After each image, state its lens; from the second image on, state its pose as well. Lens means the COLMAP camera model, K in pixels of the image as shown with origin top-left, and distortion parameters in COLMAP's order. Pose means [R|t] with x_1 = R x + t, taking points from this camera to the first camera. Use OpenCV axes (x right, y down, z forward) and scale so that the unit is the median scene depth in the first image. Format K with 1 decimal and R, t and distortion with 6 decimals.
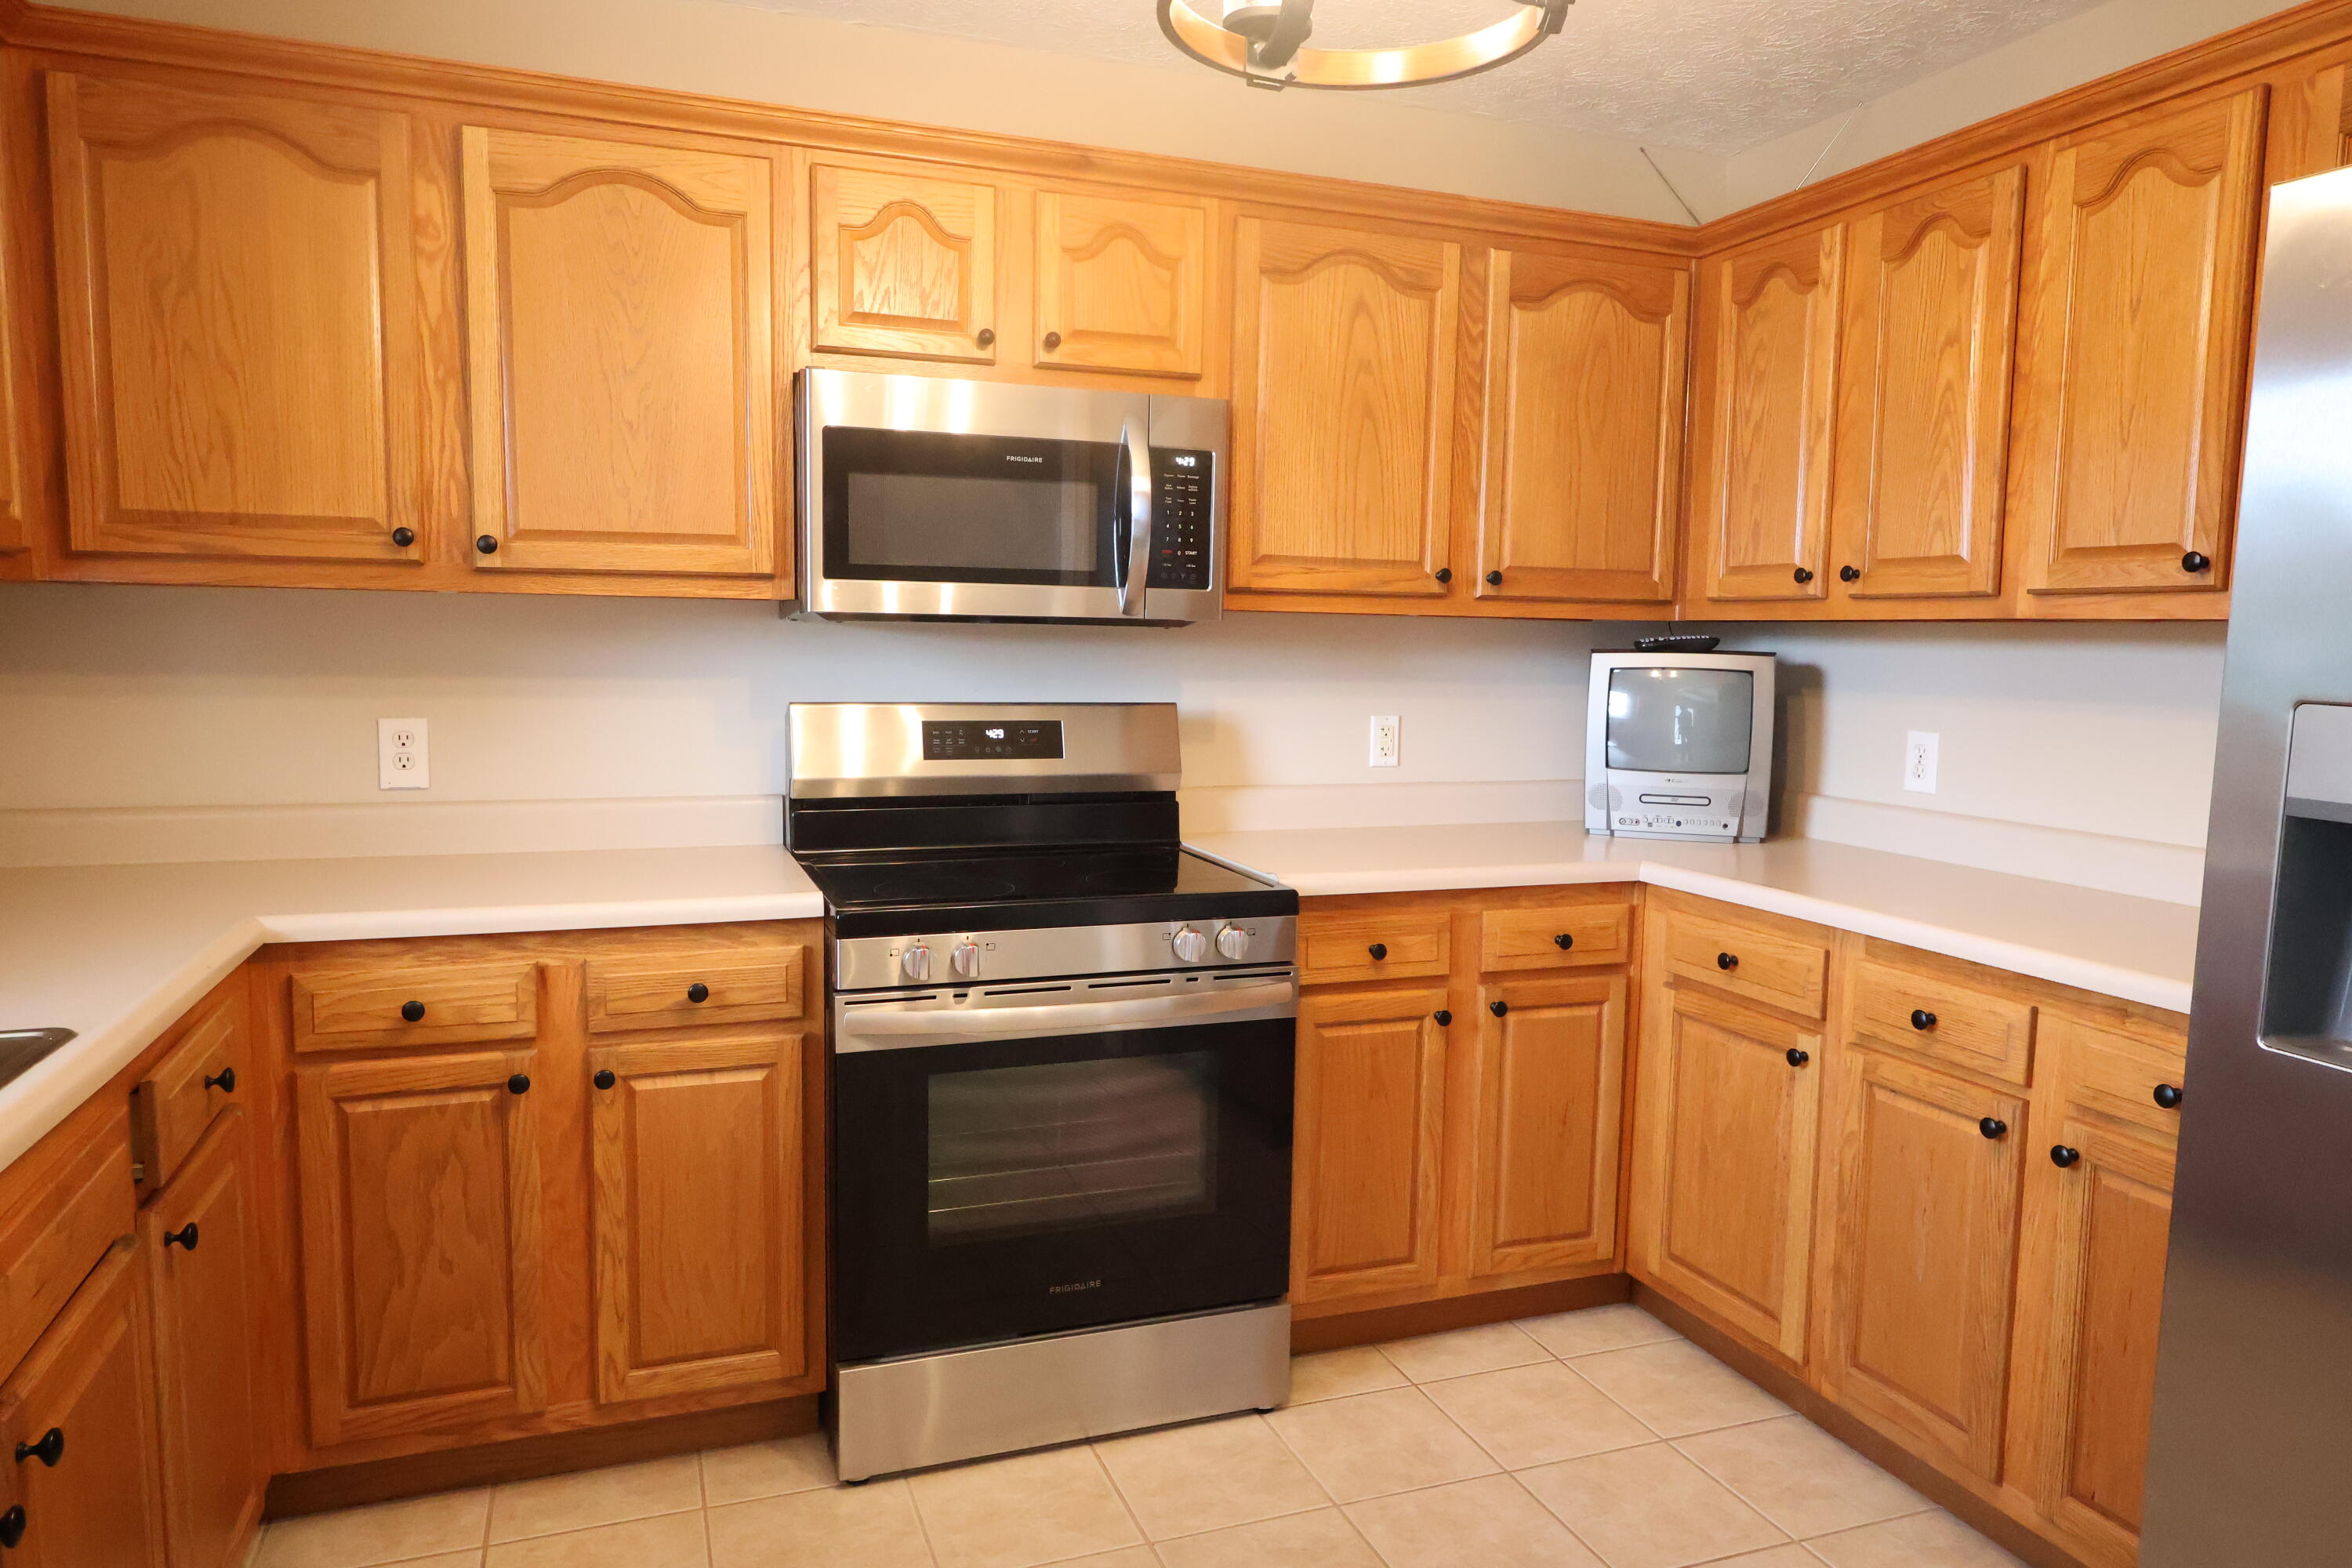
lens RADIAL K [[1535.6, 0, 1173.1], [0, 1535.6, 769.6], [0, 0, 1]] dist [0.007521, -0.000757]
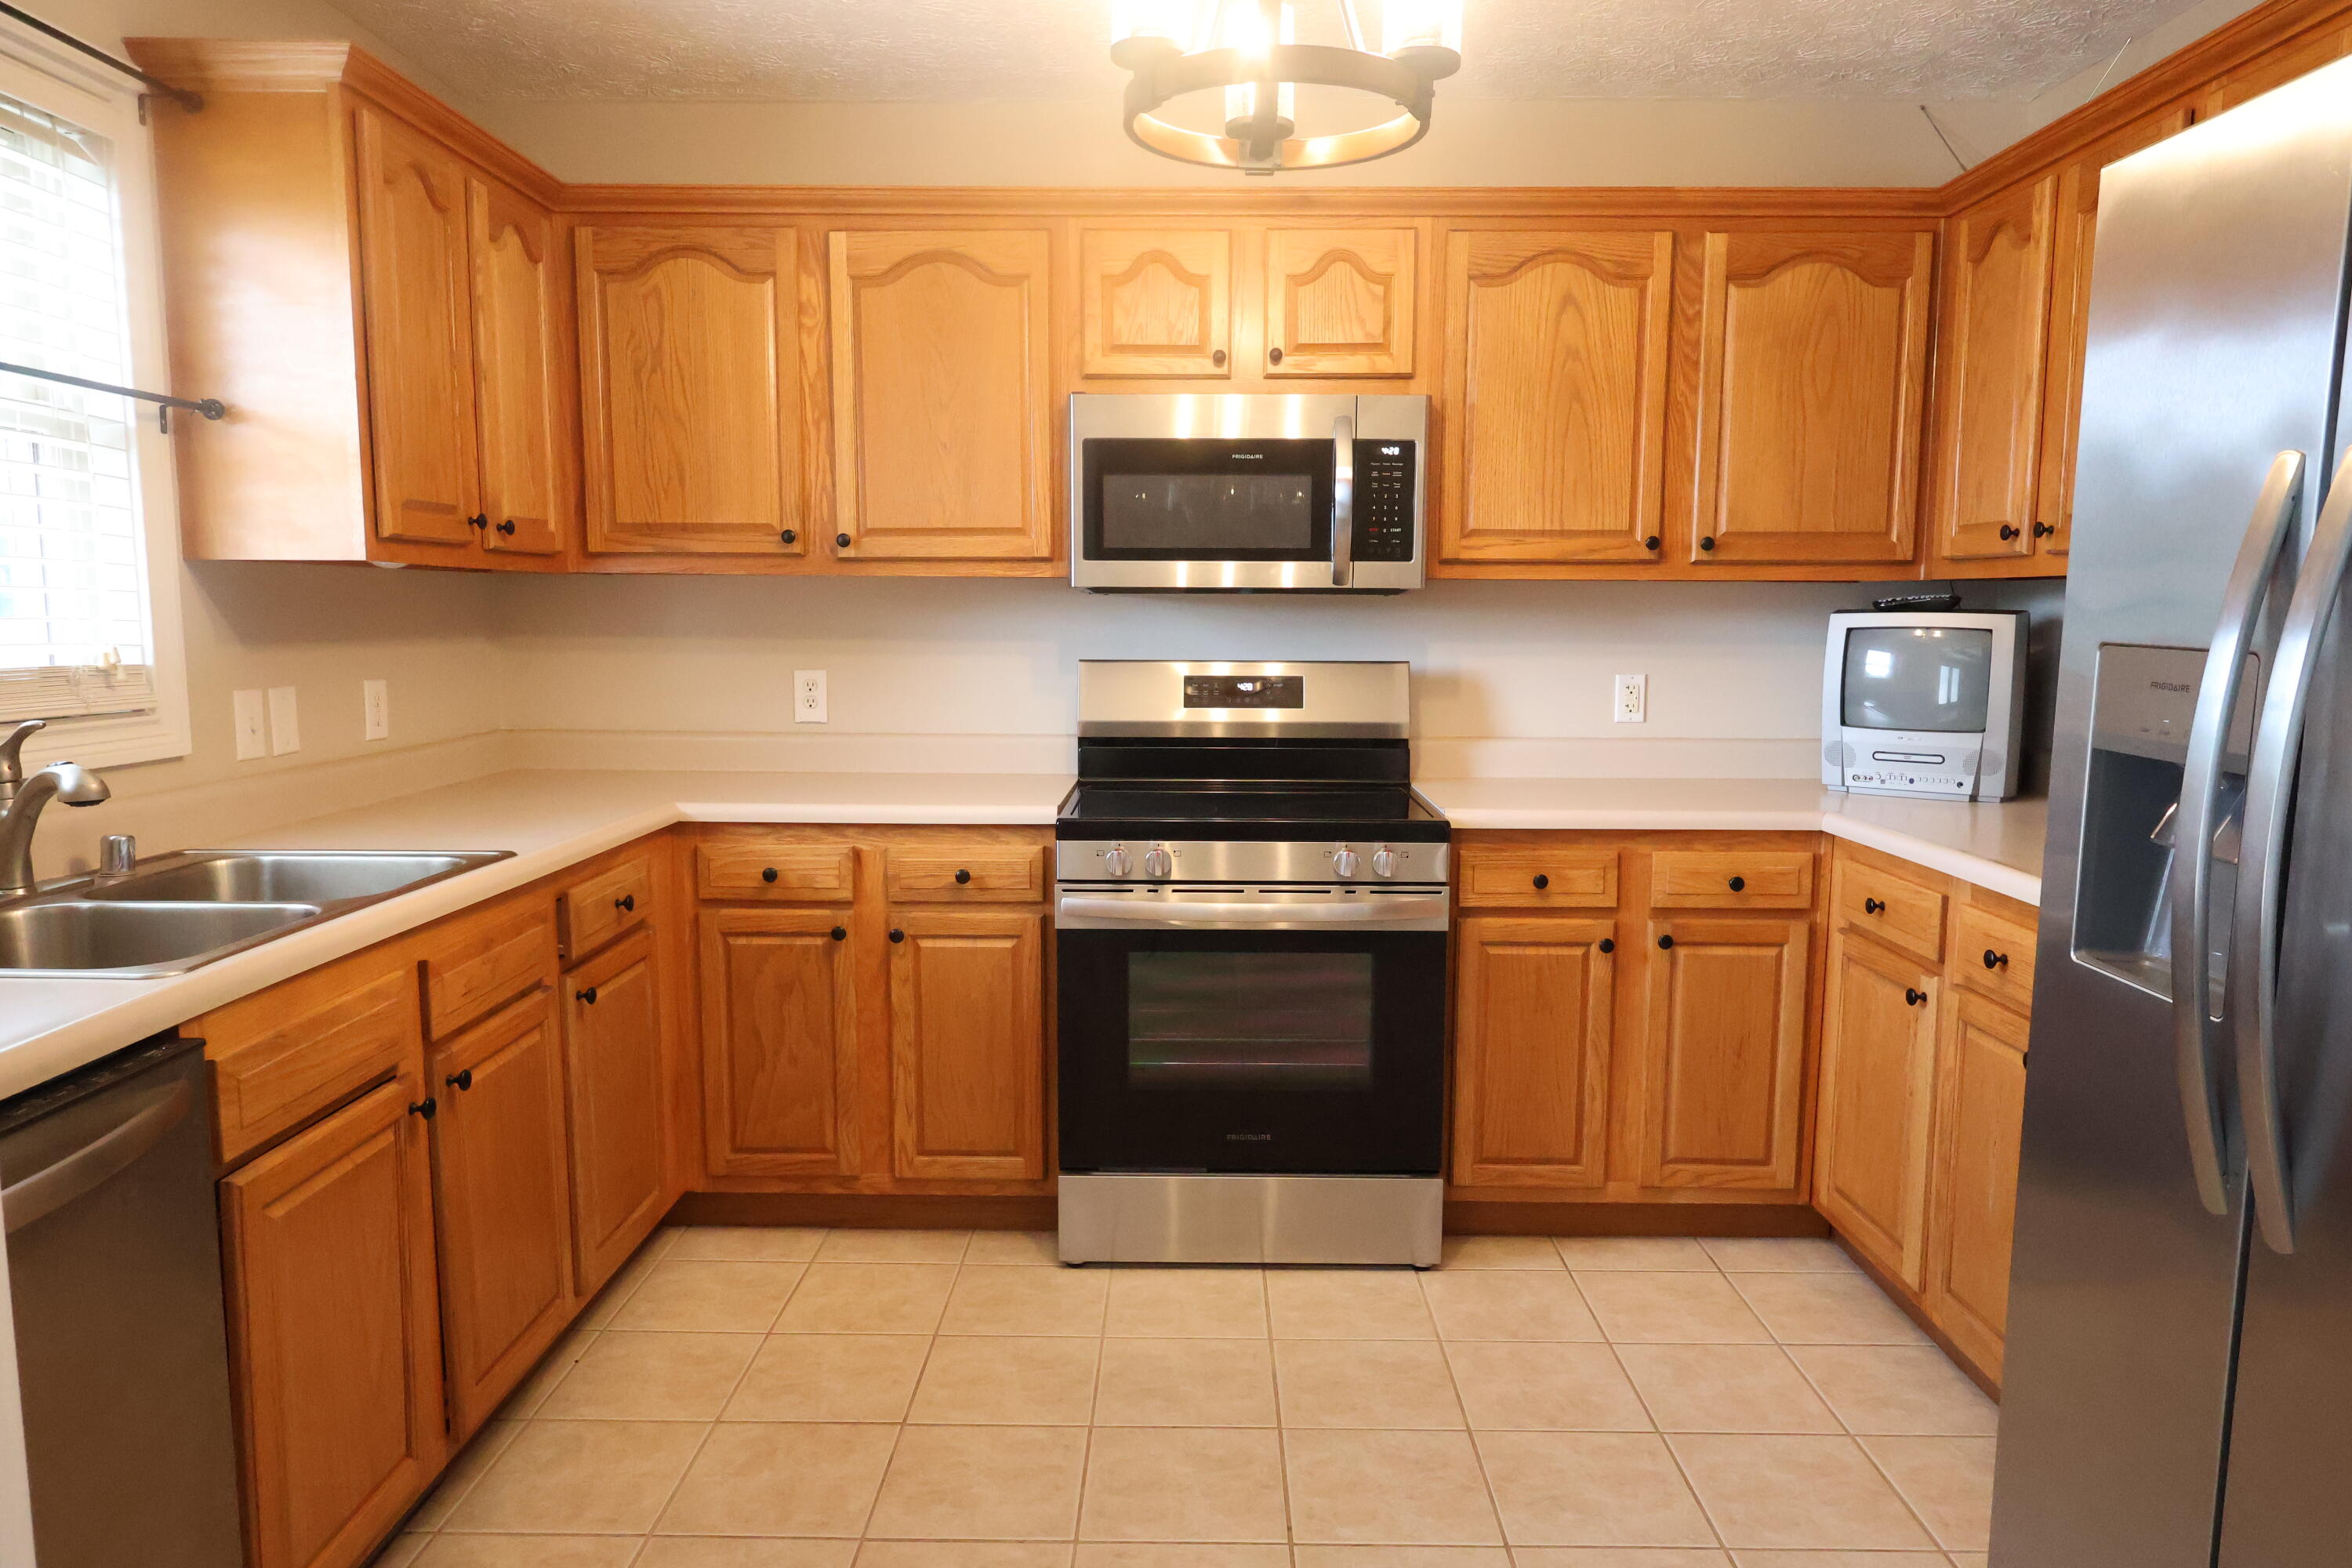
lens RADIAL K [[1535.6, 0, 1177.0], [0, 1535.6, 770.6], [0, 0, 1]] dist [0.007521, -0.000757]
pose [[0.932765, 0.025910, -0.359554, 0.303508], [-0.020494, 0.999612, 0.018866, 0.023377], [0.359903, -0.010229, 0.932934, -0.149417]]
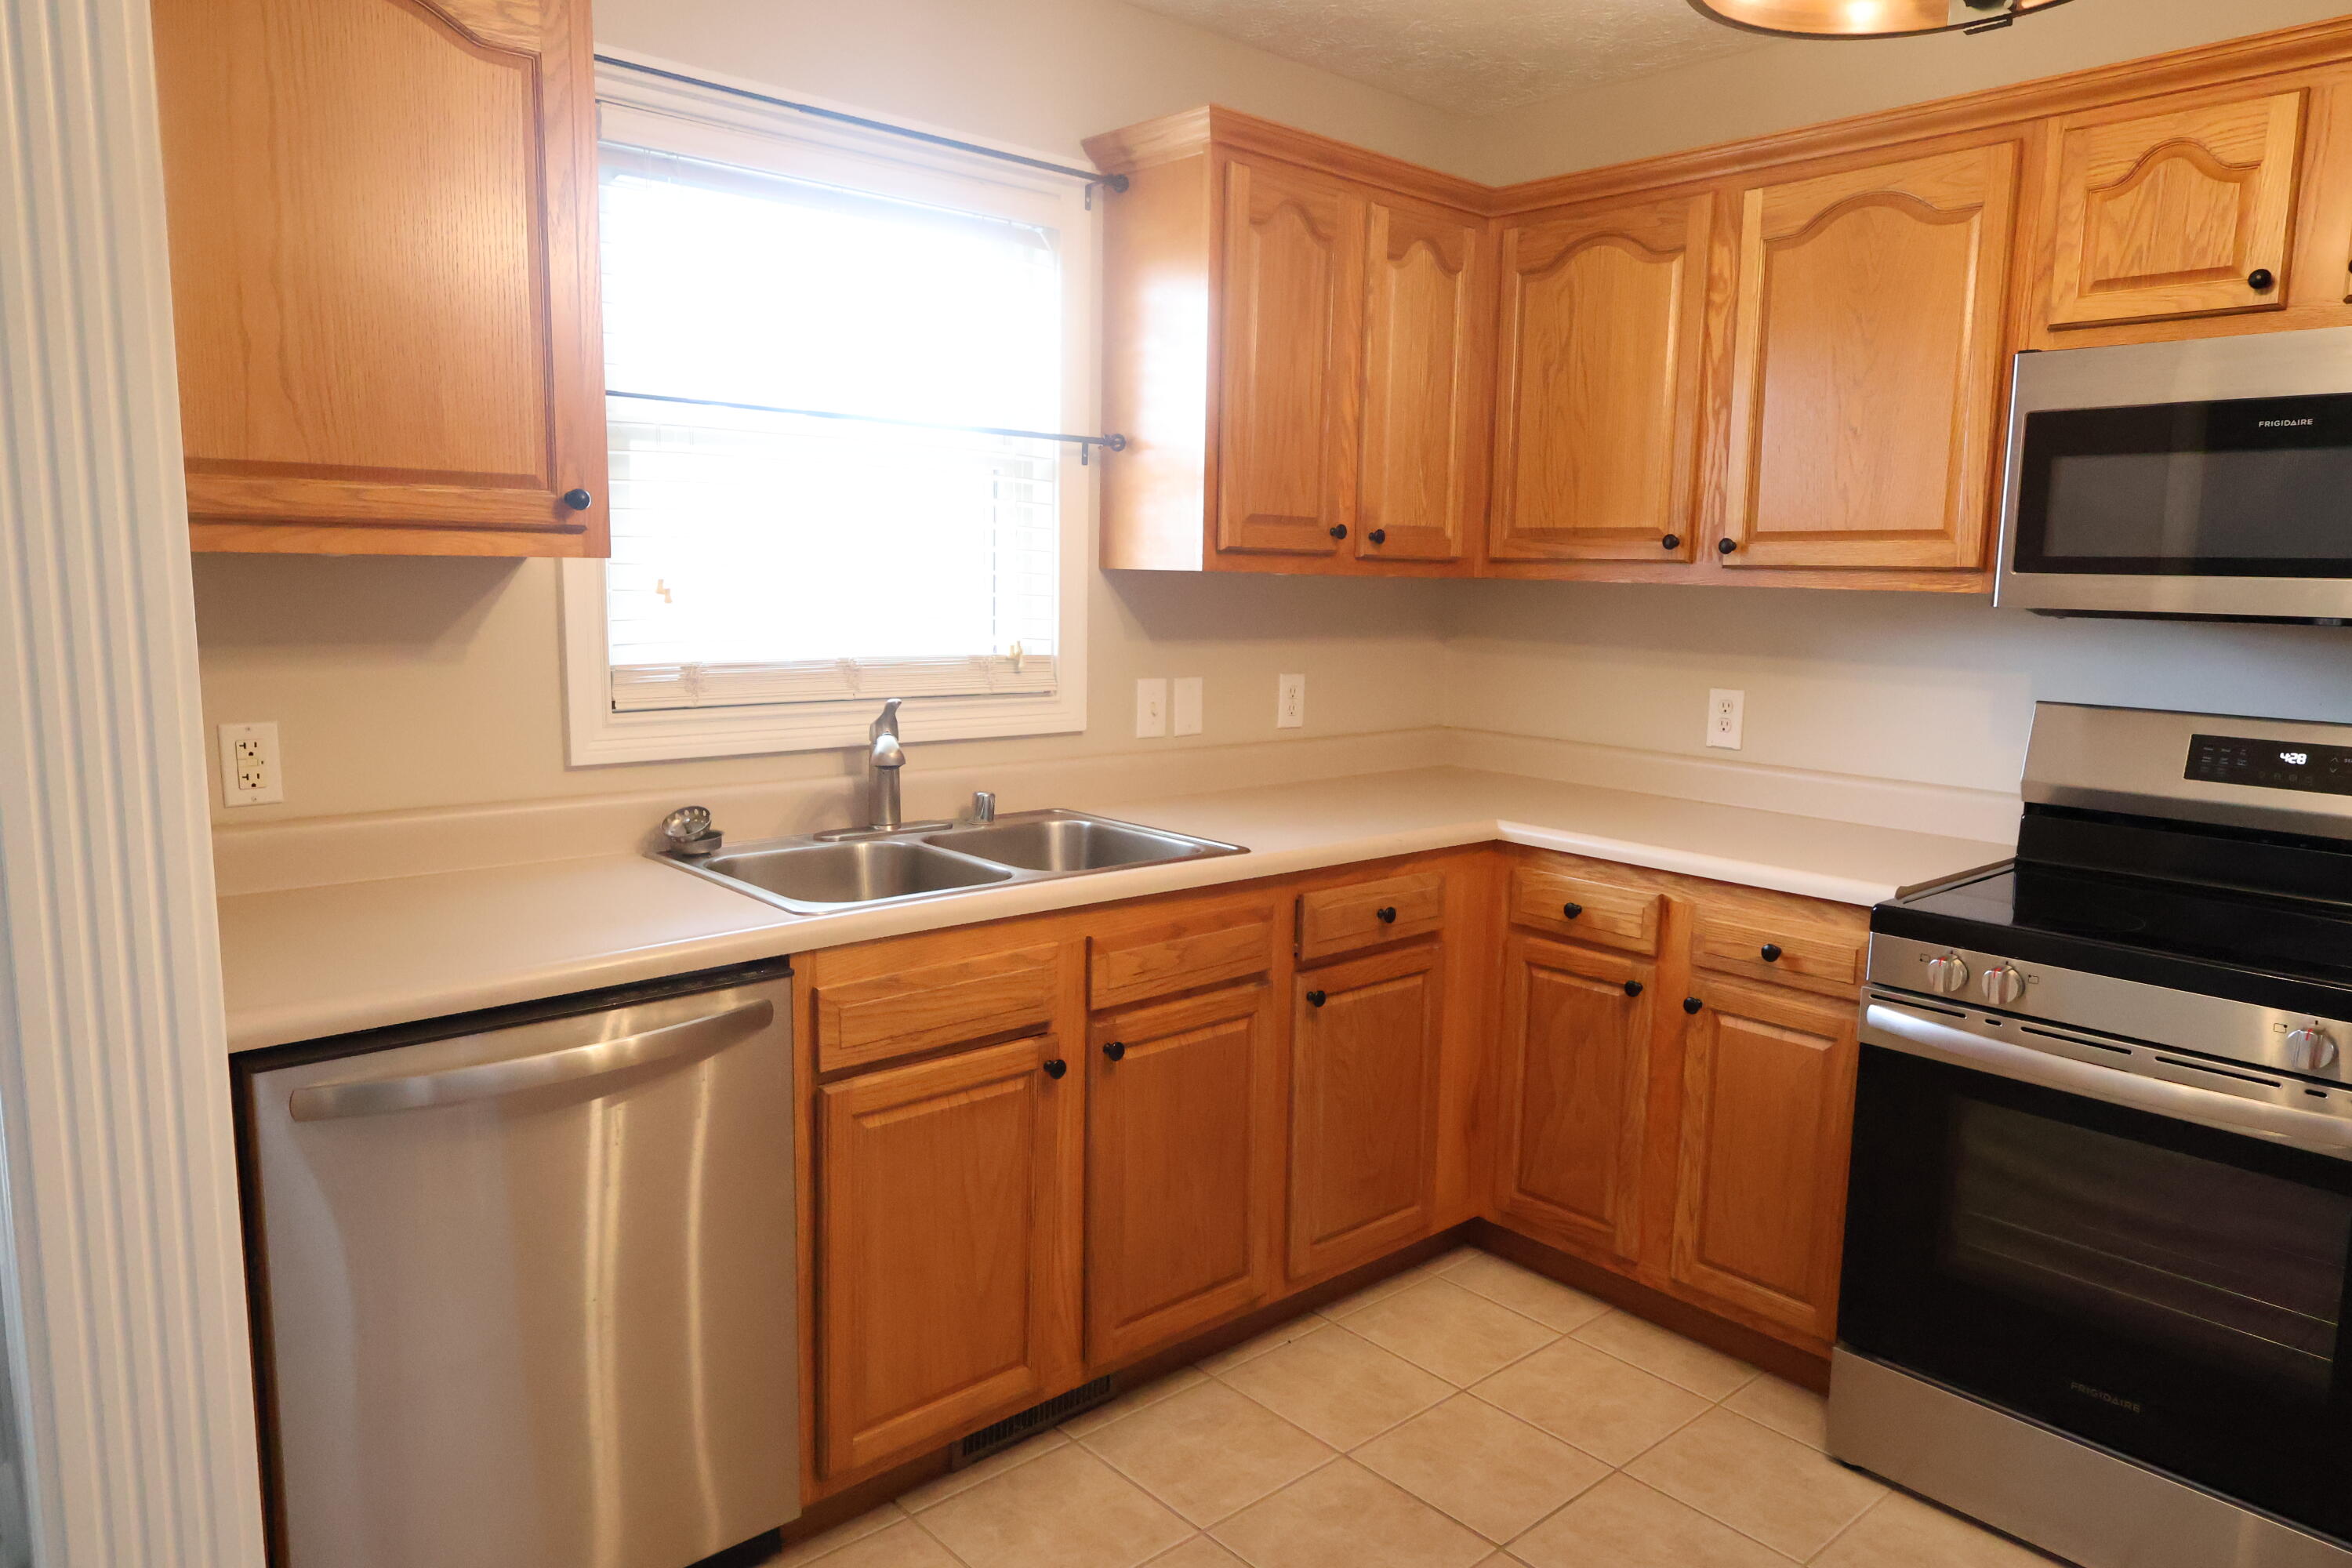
lens RADIAL K [[1535.6, 0, 1171.8], [0, 1535.6, 770.3], [0, 0, 1]] dist [0.007521, -0.000757]
pose [[0.364272, 0.114375, -0.924242, 0.486491], [-0.097902, 0.991634, 0.084129, -0.031584], [0.926132, 0.059839, 0.372422, 0.167569]]
